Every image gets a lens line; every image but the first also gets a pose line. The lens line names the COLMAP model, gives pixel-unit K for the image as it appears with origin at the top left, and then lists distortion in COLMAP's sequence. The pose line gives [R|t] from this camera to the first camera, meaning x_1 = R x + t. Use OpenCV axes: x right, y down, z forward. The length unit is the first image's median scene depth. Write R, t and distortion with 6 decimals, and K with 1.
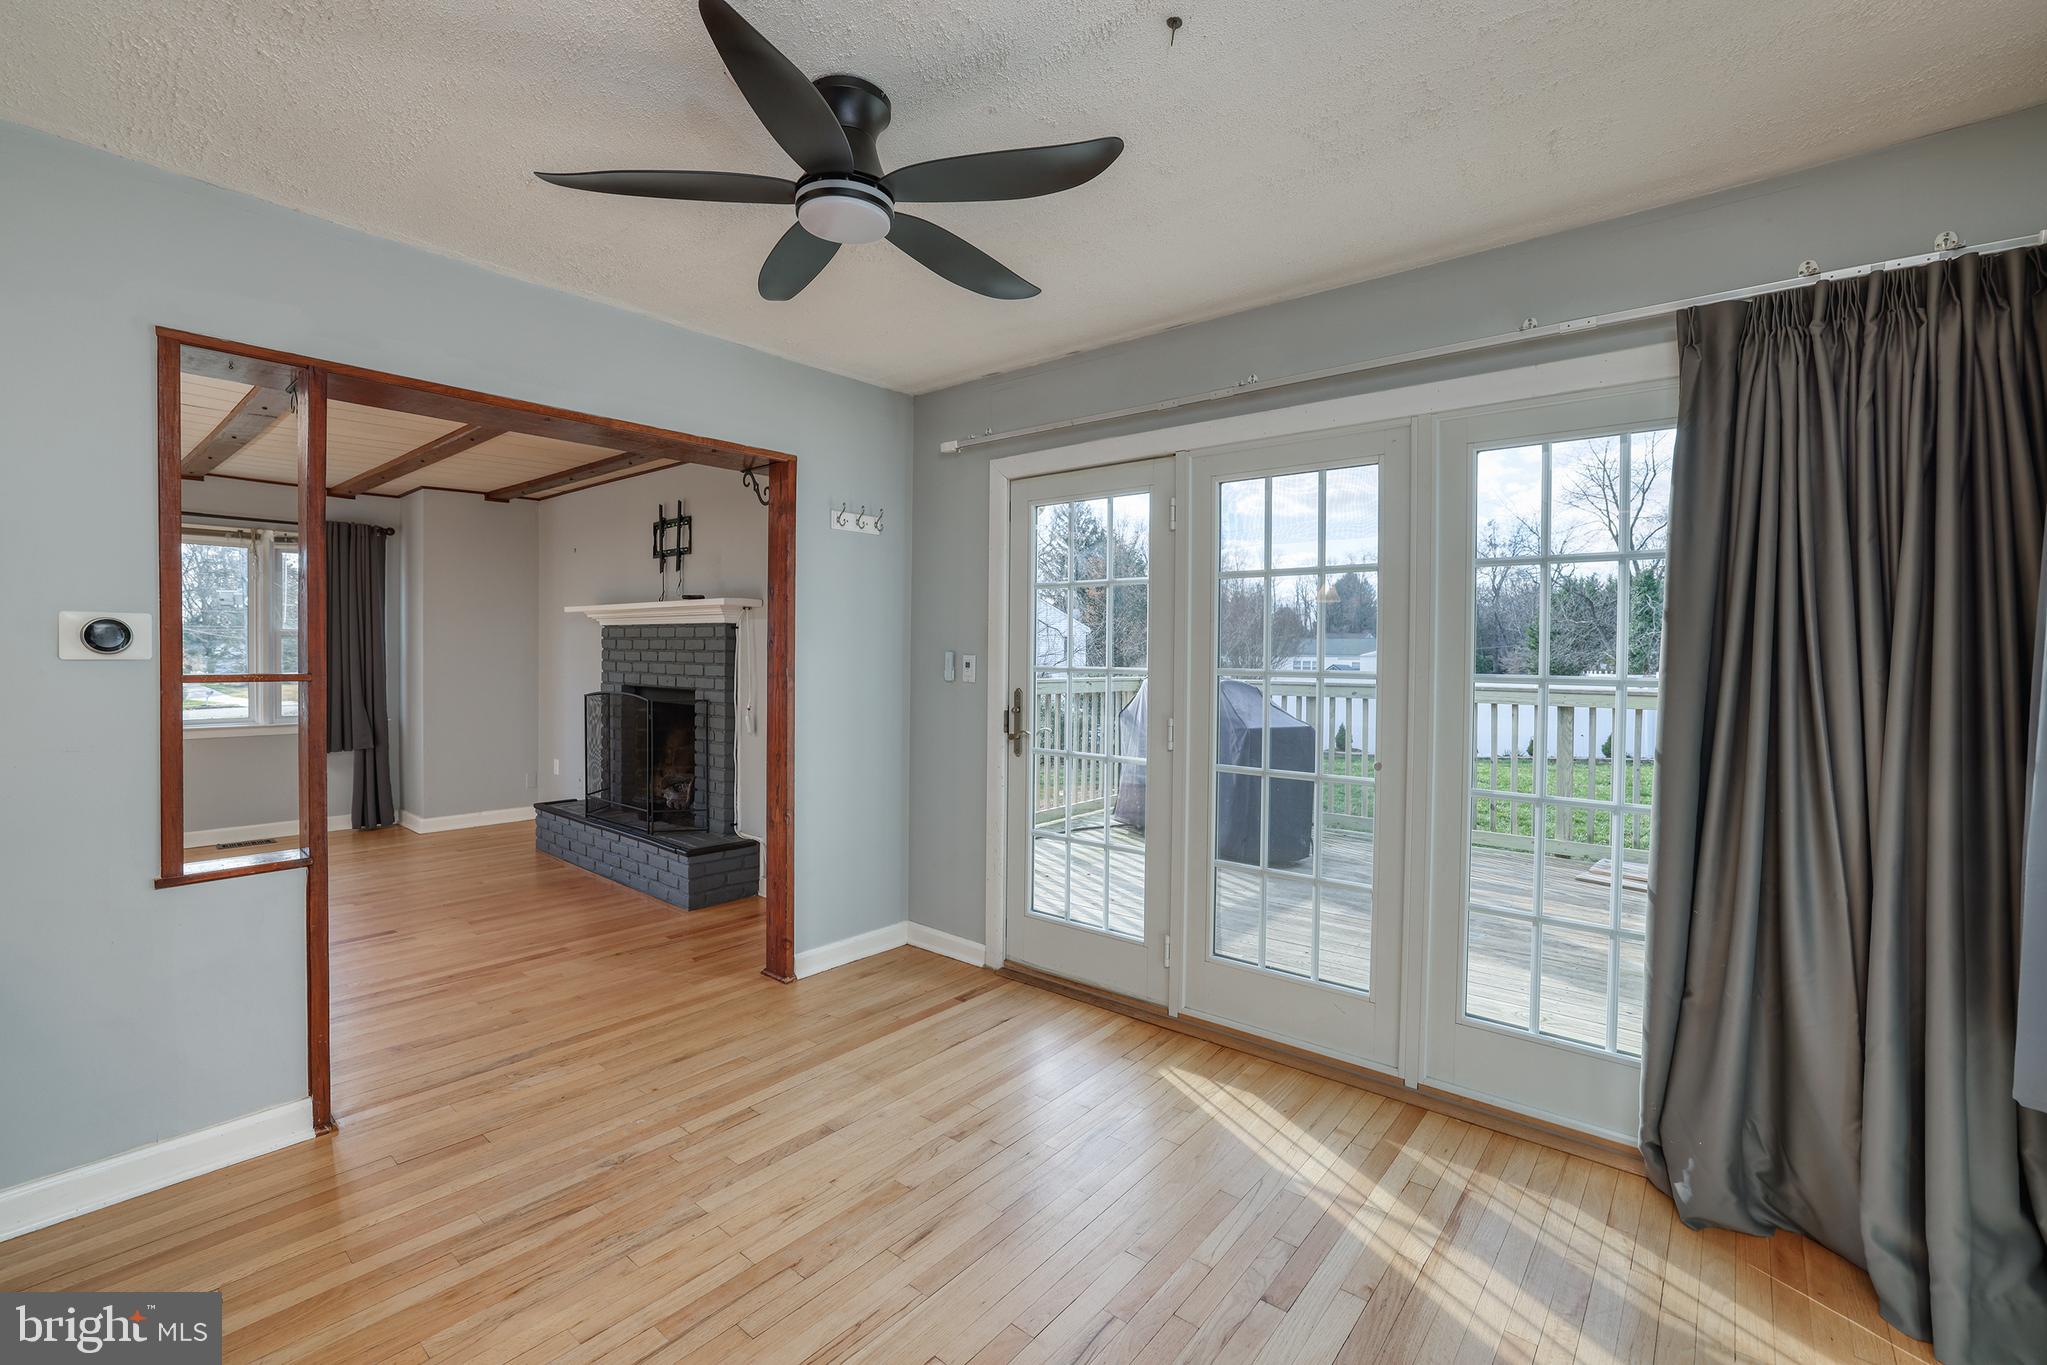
lens RADIAL K [[874.5, 0, 1017.1], [0, 874.5, 670.6], [0, 0, 1]] dist [-0.039918, 0.012927]
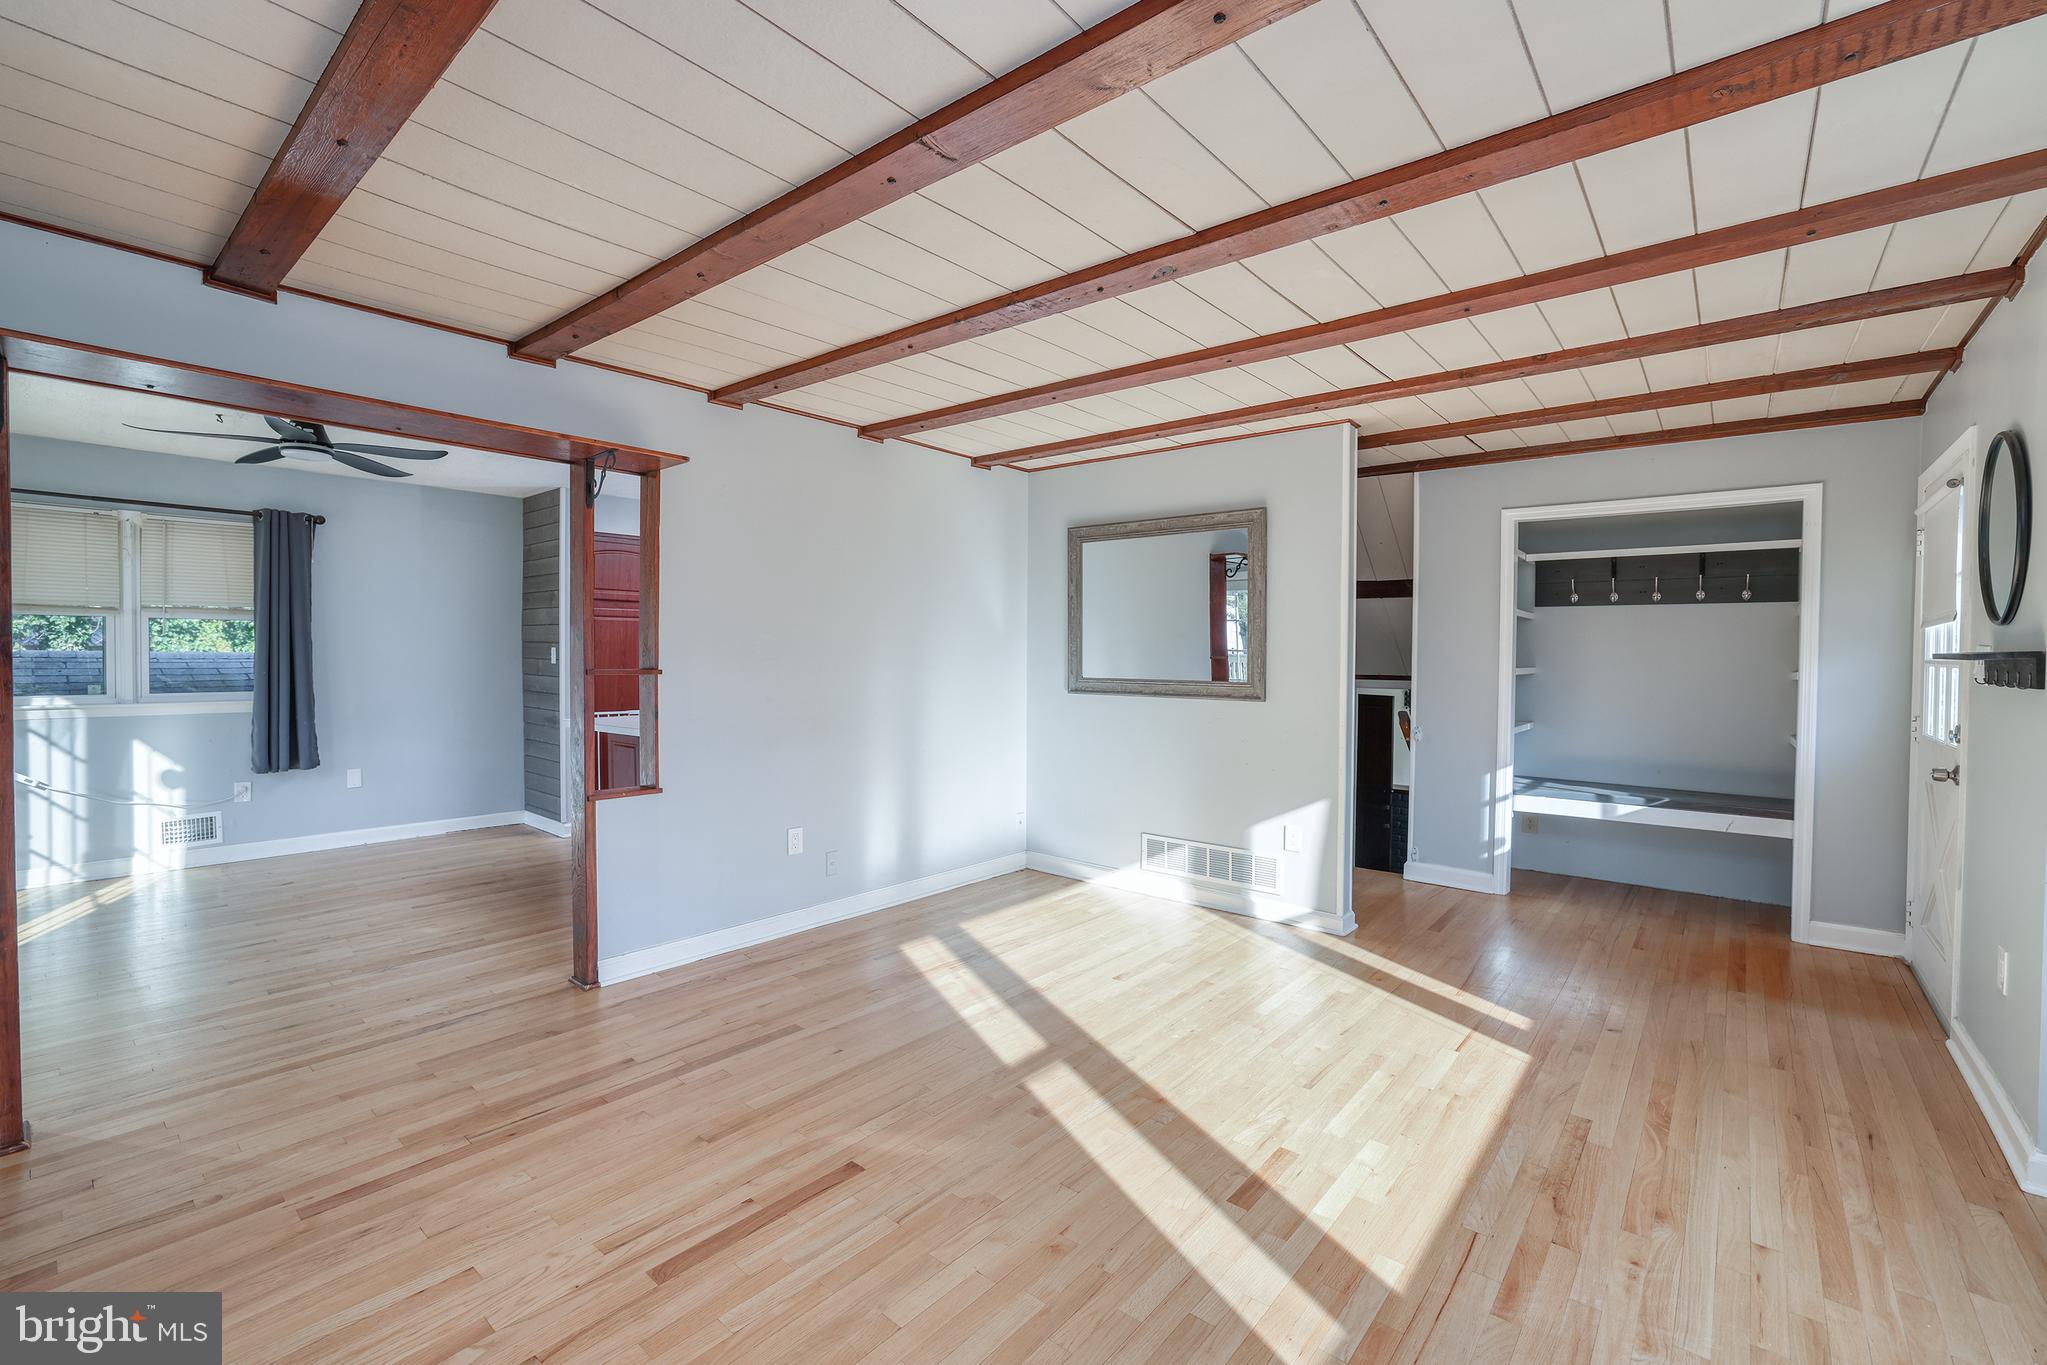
lens RADIAL K [[877.4, 0, 1032.8], [0, 877.4, 669.5], [0, 0, 1]] dist [-0.050757, 0.014605]
pose [[-0.999820, -0.015540, -0.010887, -0.750275], [-0.015932, 0.999194, 0.036858, -0.029698], [0.010306, 0.037025, -0.999261, 1.180086]]
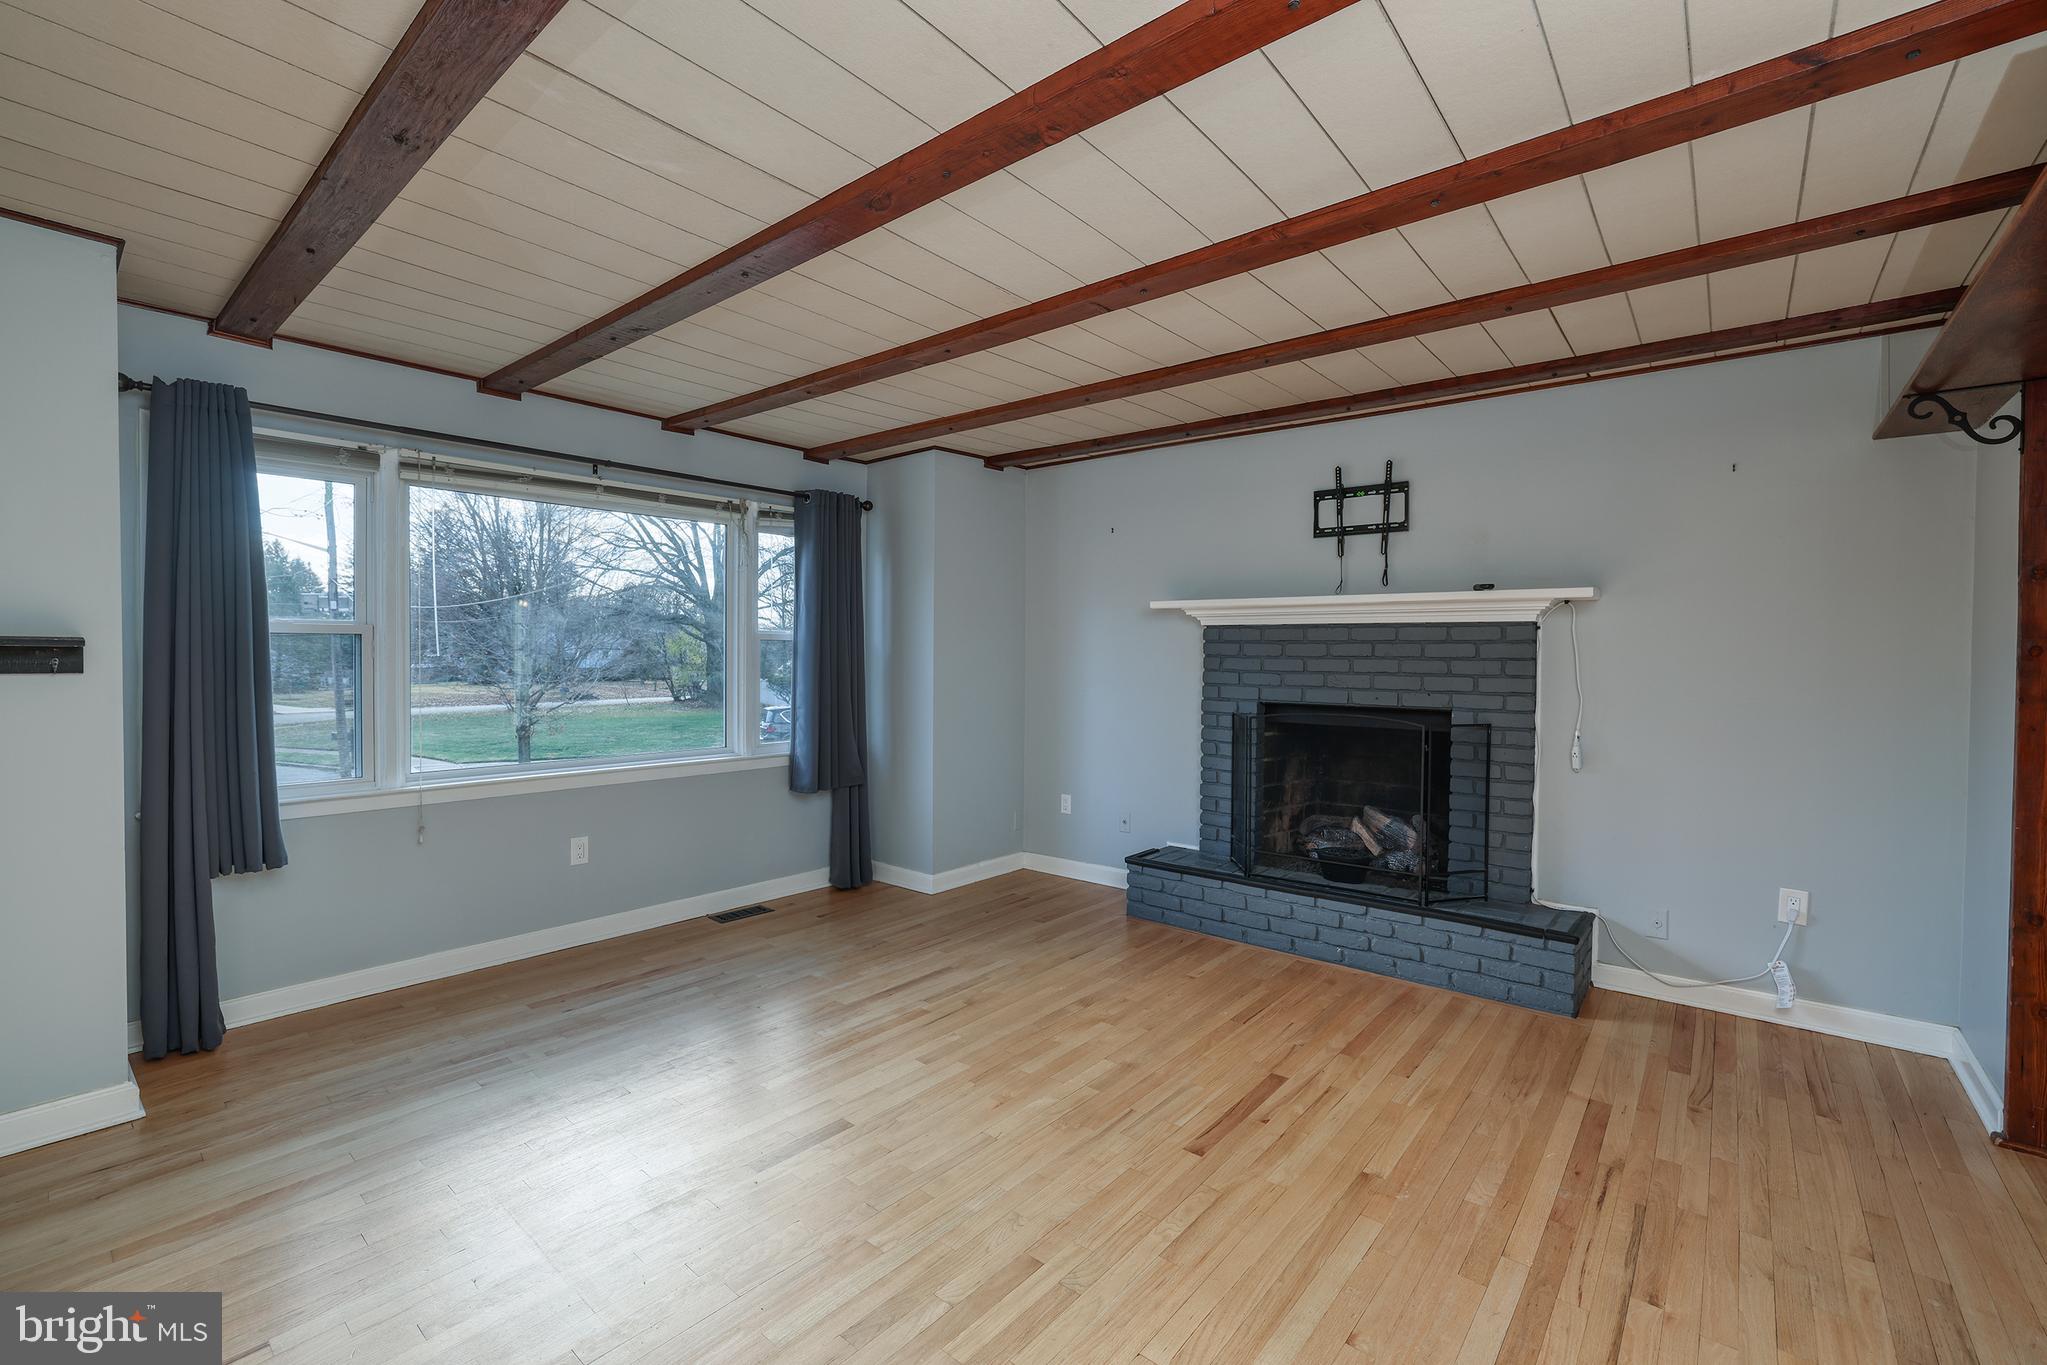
lens RADIAL K [[877.4, 0, 1032.8], [0, 877.4, 669.5], [0, 0, 1]] dist [-0.050757, 0.014605]
pose [[0.999975, -0.003932, 0.005901, -0.756656], [0.003938, 0.999992, -0.001054, -0.014464], [-0.005897, 0.001077, 0.999982, 0.260216]]
